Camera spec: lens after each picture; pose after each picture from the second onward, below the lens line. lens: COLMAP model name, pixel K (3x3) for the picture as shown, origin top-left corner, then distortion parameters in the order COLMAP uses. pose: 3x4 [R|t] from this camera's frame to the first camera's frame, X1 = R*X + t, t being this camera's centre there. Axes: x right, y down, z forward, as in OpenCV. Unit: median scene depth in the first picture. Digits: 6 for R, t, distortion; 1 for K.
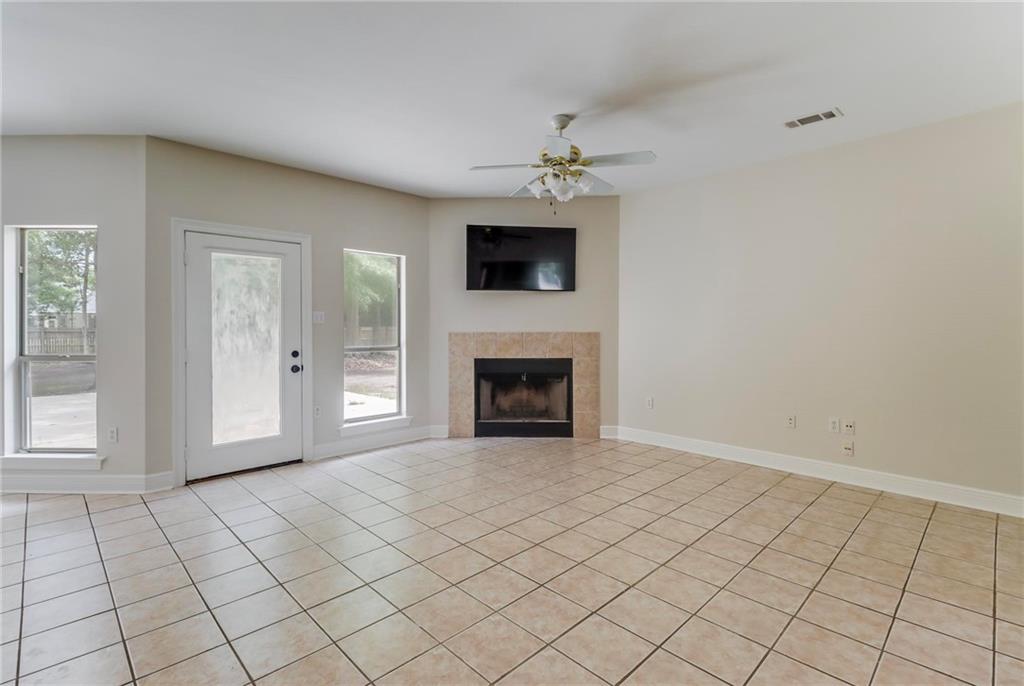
lens RADIAL K [[487.4, 0, 509.8], [0, 487.4, 329.7], [0, 0, 1]] dist [0.017178, -0.000337]
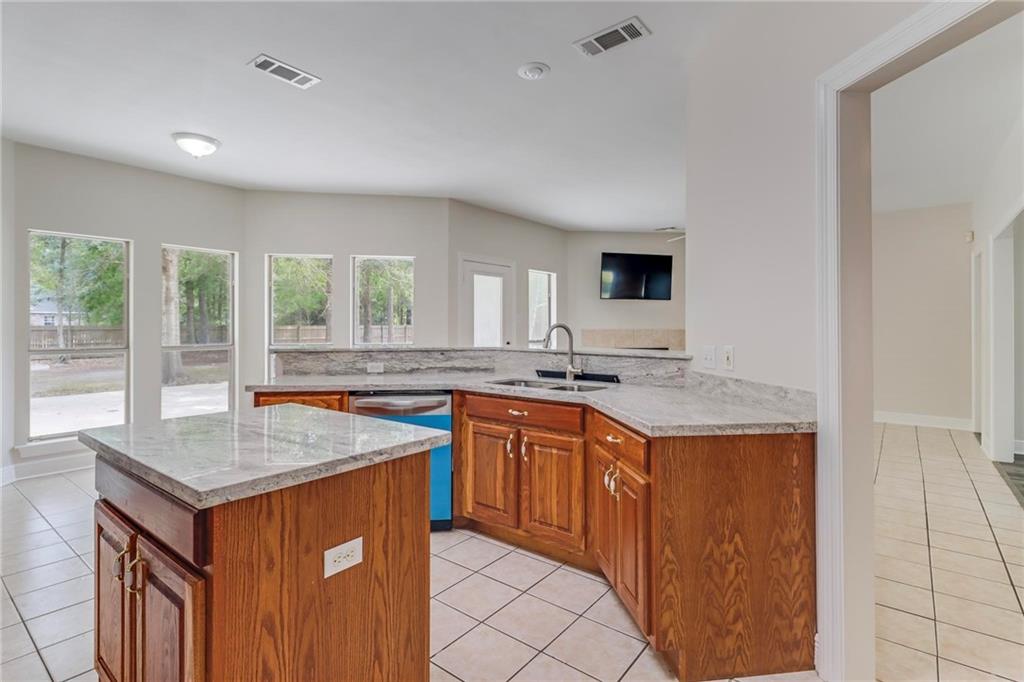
lens RADIAL K [[495.6, 0, 508.5], [0, 495.6, 320.9], [0, 0, 1]] dist [0.002326, 0.000185]
pose [[0.991746, 0.002582, 0.128189, -0.551061], [-0.000193, 0.999826, -0.018645, 0.008192], [-0.128215, 0.018466, 0.991574, -0.386390]]
